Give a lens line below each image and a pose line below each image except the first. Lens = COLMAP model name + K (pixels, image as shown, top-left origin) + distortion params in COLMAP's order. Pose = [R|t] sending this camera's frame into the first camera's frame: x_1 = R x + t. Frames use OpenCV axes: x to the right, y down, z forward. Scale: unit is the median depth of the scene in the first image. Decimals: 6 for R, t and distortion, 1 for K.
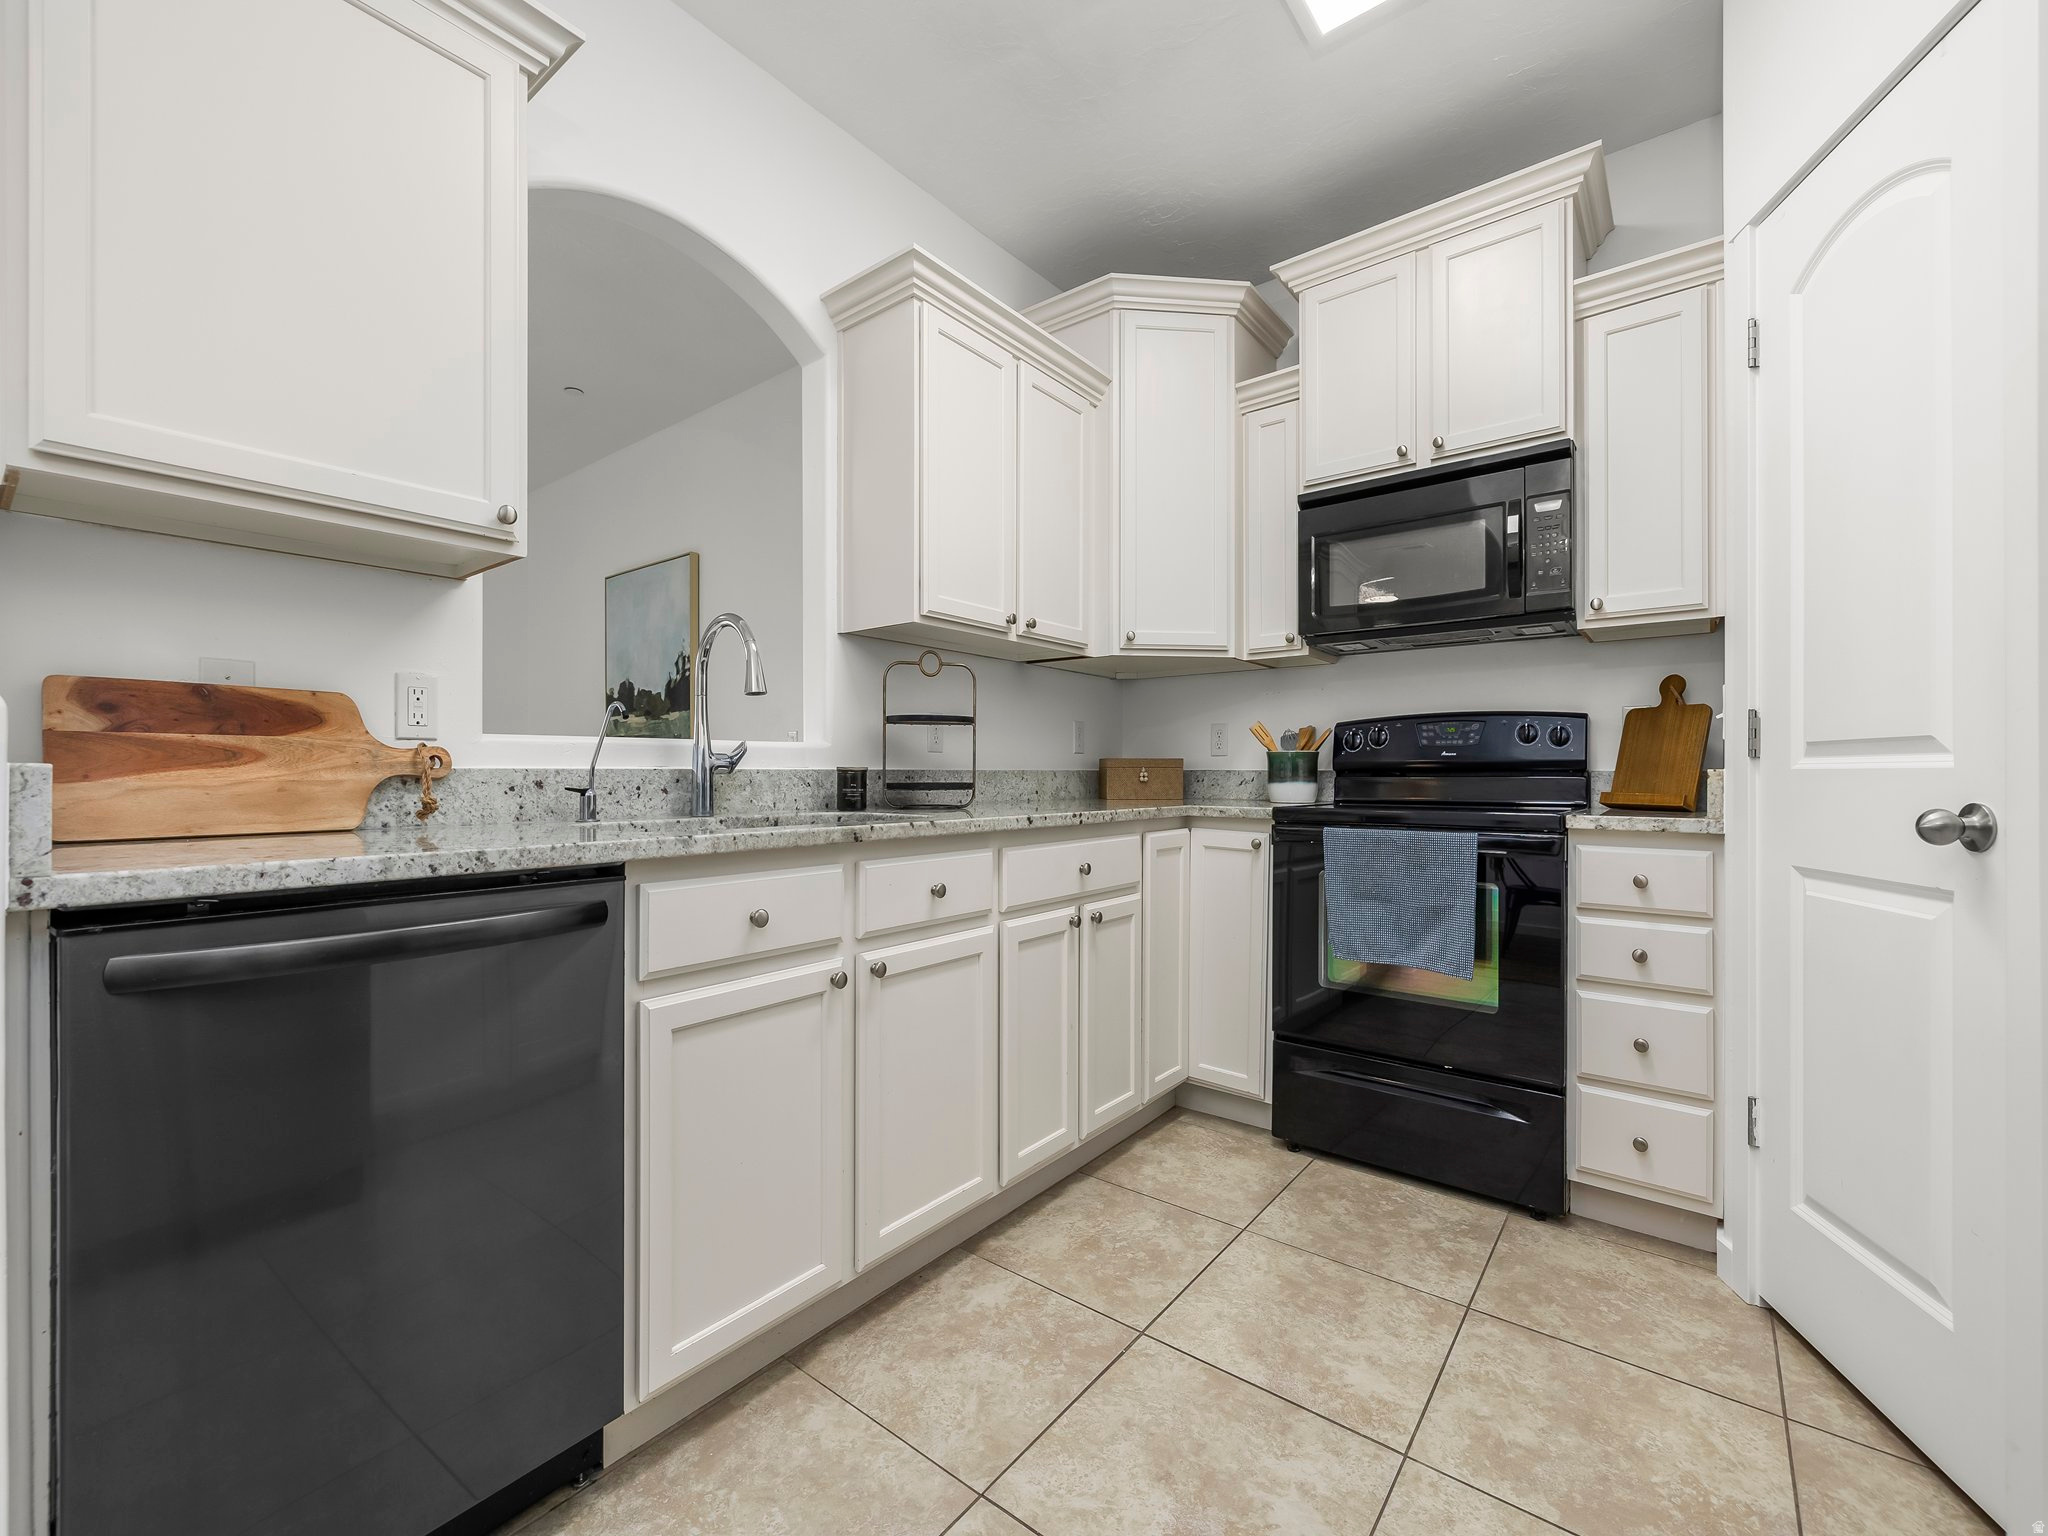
lens RADIAL K [[860.7, 0, 1019.5], [0, 860.7, 770.0], [0, 0, 1]] dist [-0.000833, -0.000045]
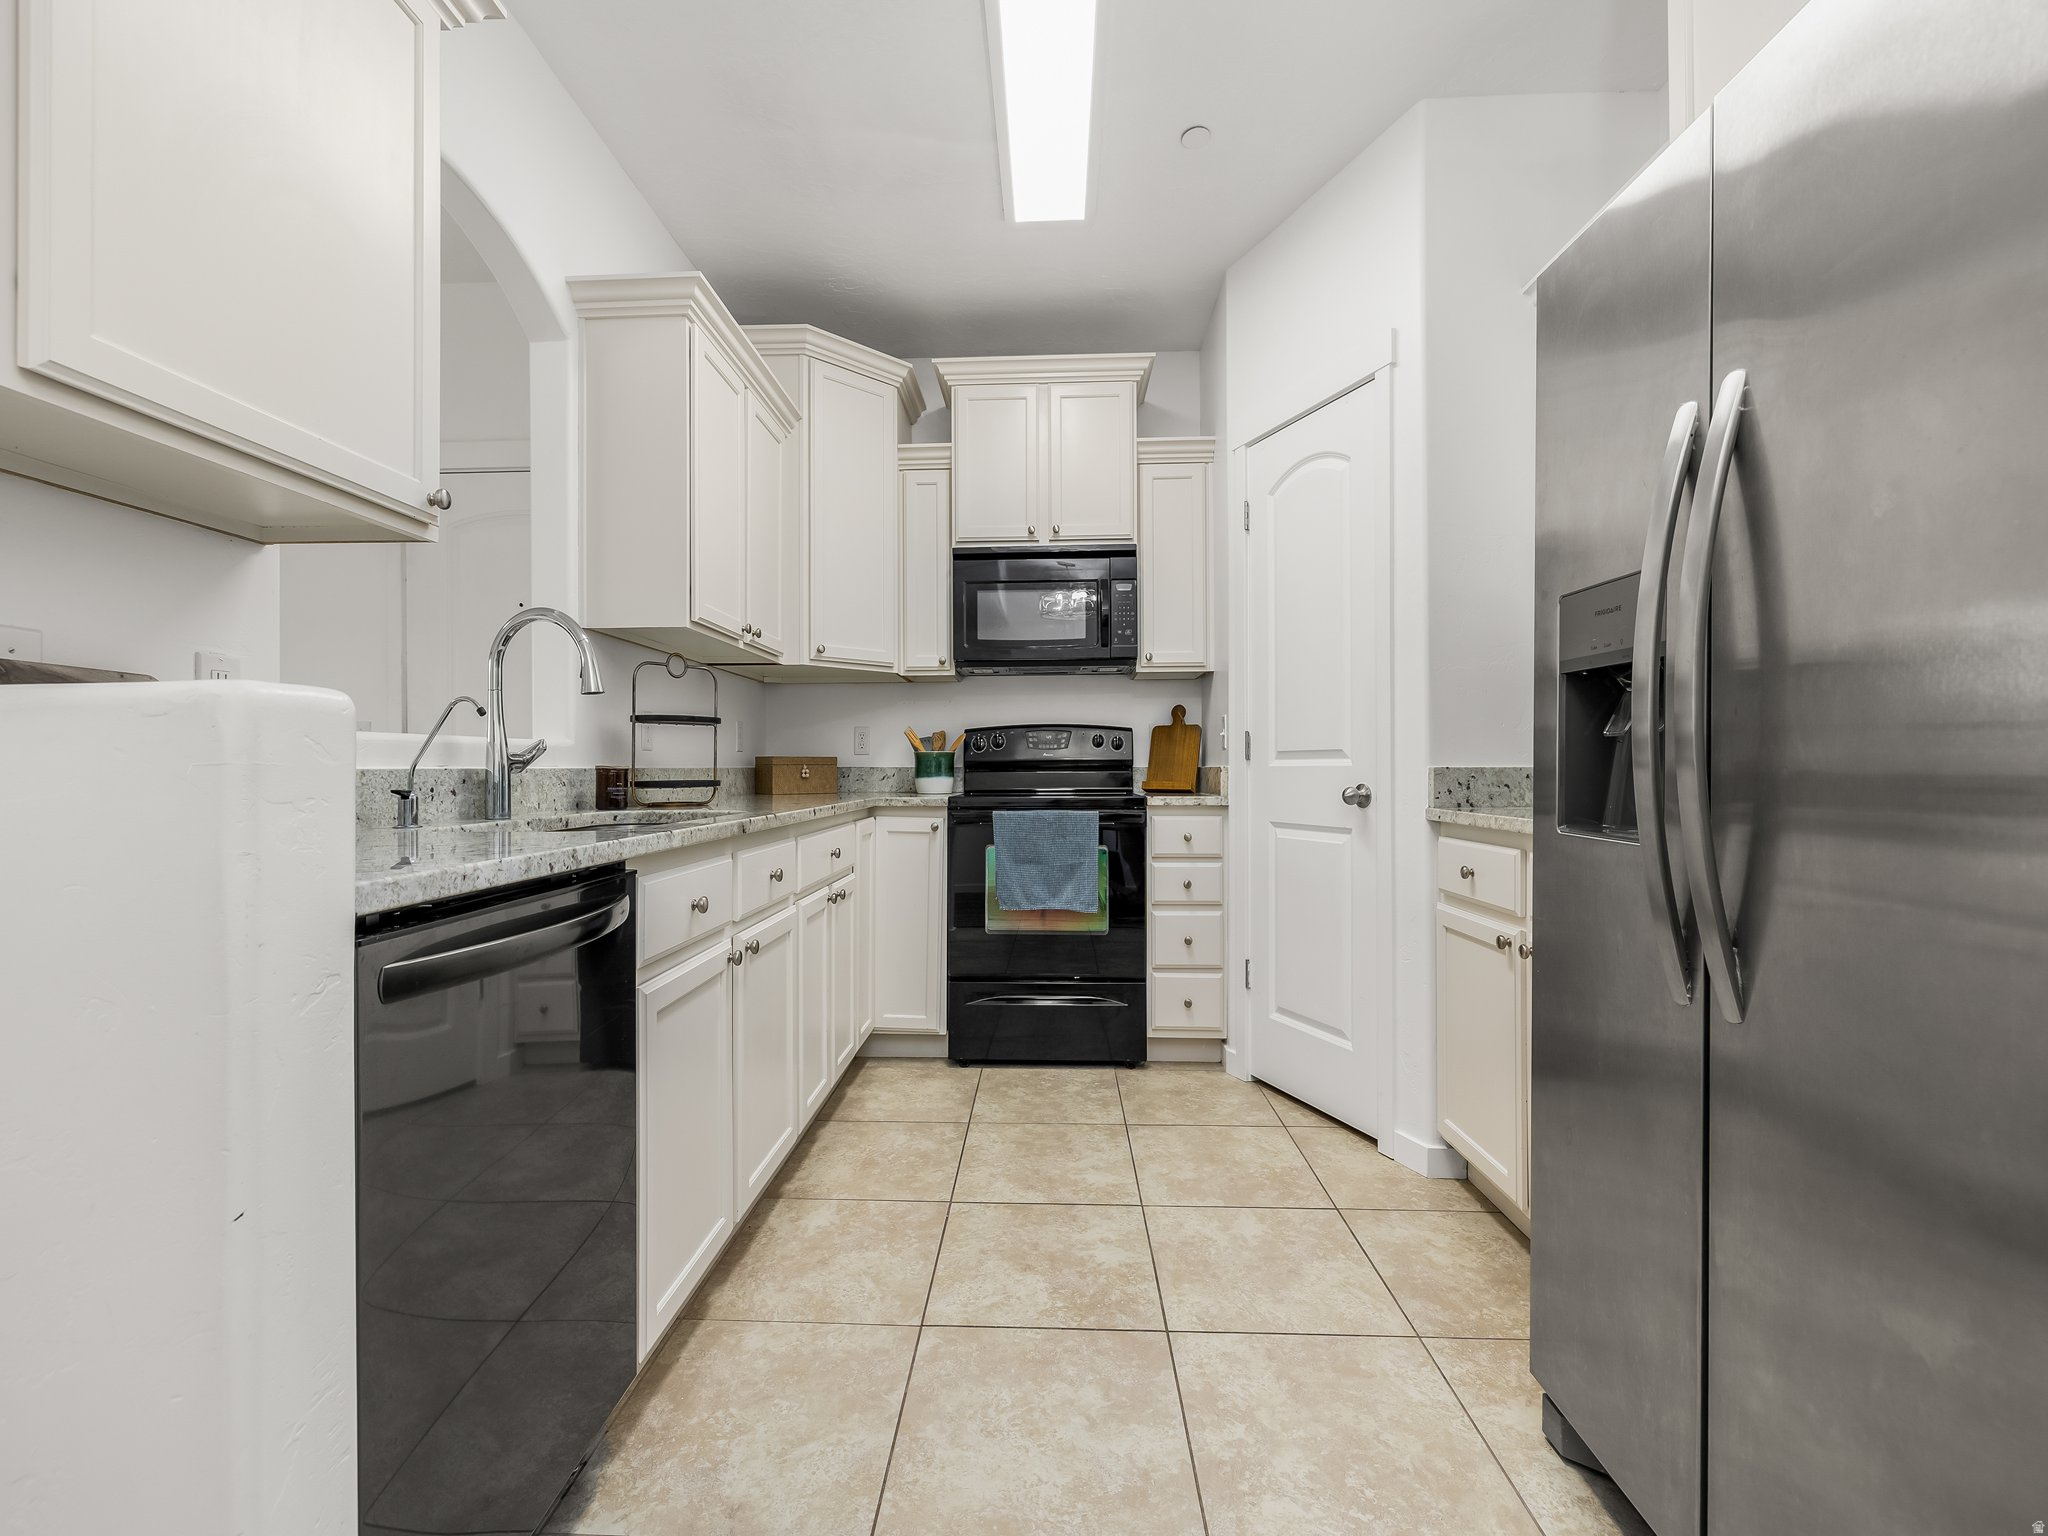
lens RADIAL K [[860.7, 0, 1021.7], [0, 860.7, 764.7], [0, 0, 1]] dist [-0.000833, -0.000045]
pose [[0.804802, -0.001401, 0.593541, -0.439038], [0.002001, 0.999998, -0.000353, -0.003668], [-0.593539, 0.001472, 0.804804, -0.088494]]
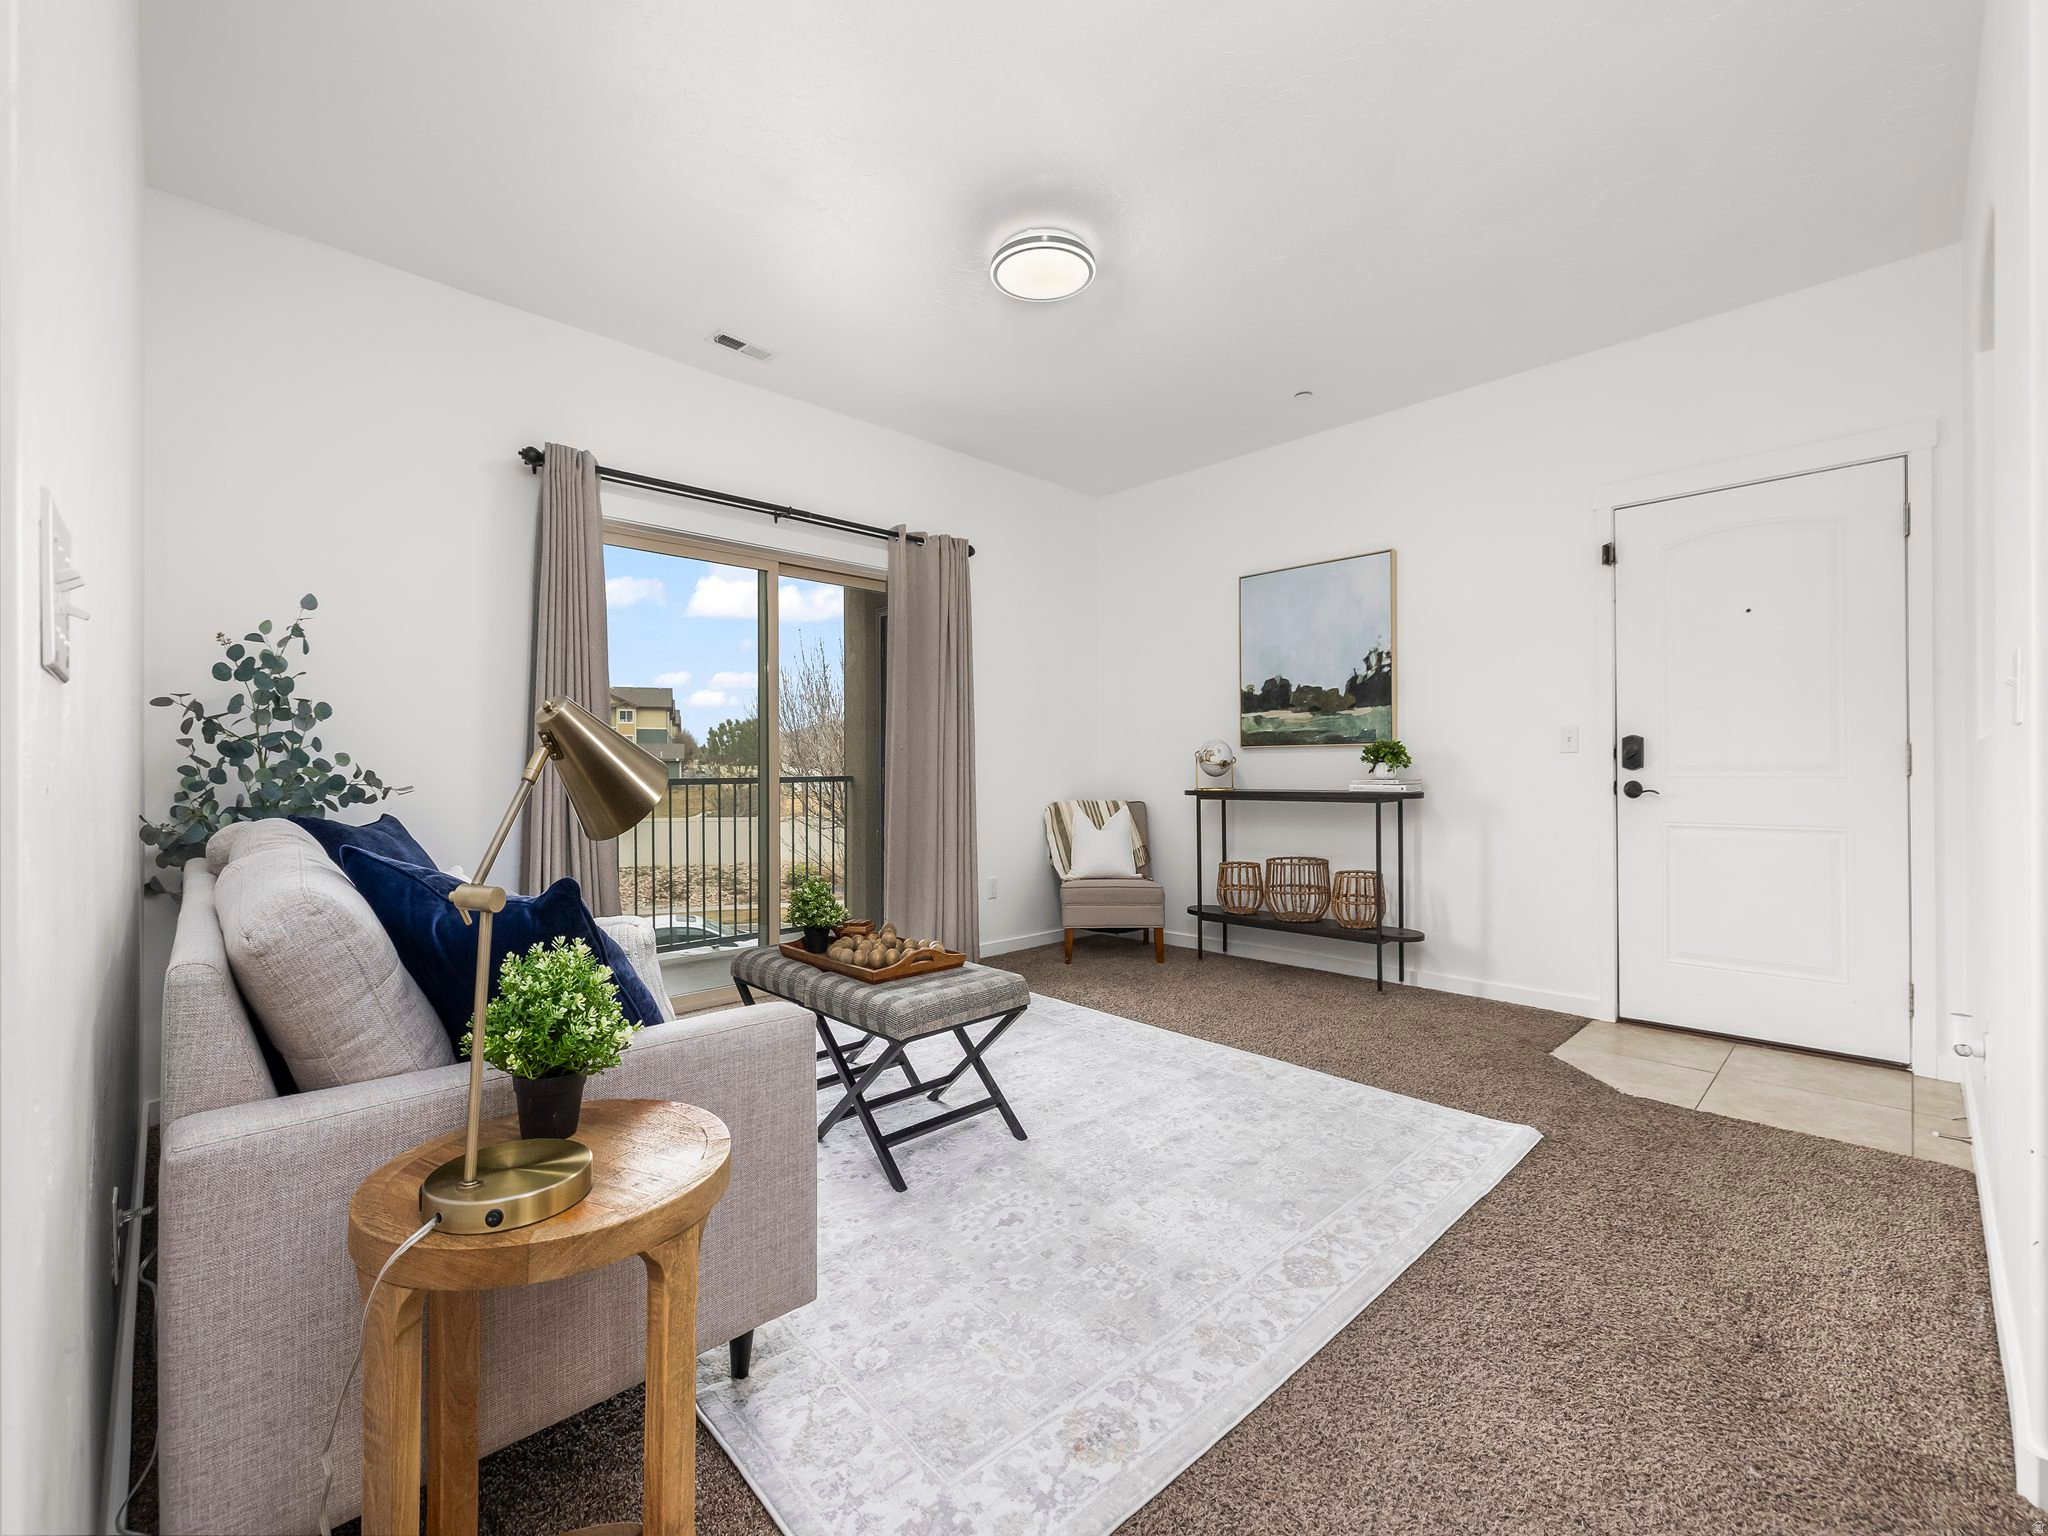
lens RADIAL K [[860.7, 0, 1022.0], [0, 860.7, 761.3], [0, 0, 1]] dist [-0.000833, -0.000045]
pose [[0.991653, 0.000079, -0.128932, -1.374706], [-0.000503, 0.999995, -0.003257, -0.001694], [0.128931, 0.003294, 0.991648, -0.111904]]
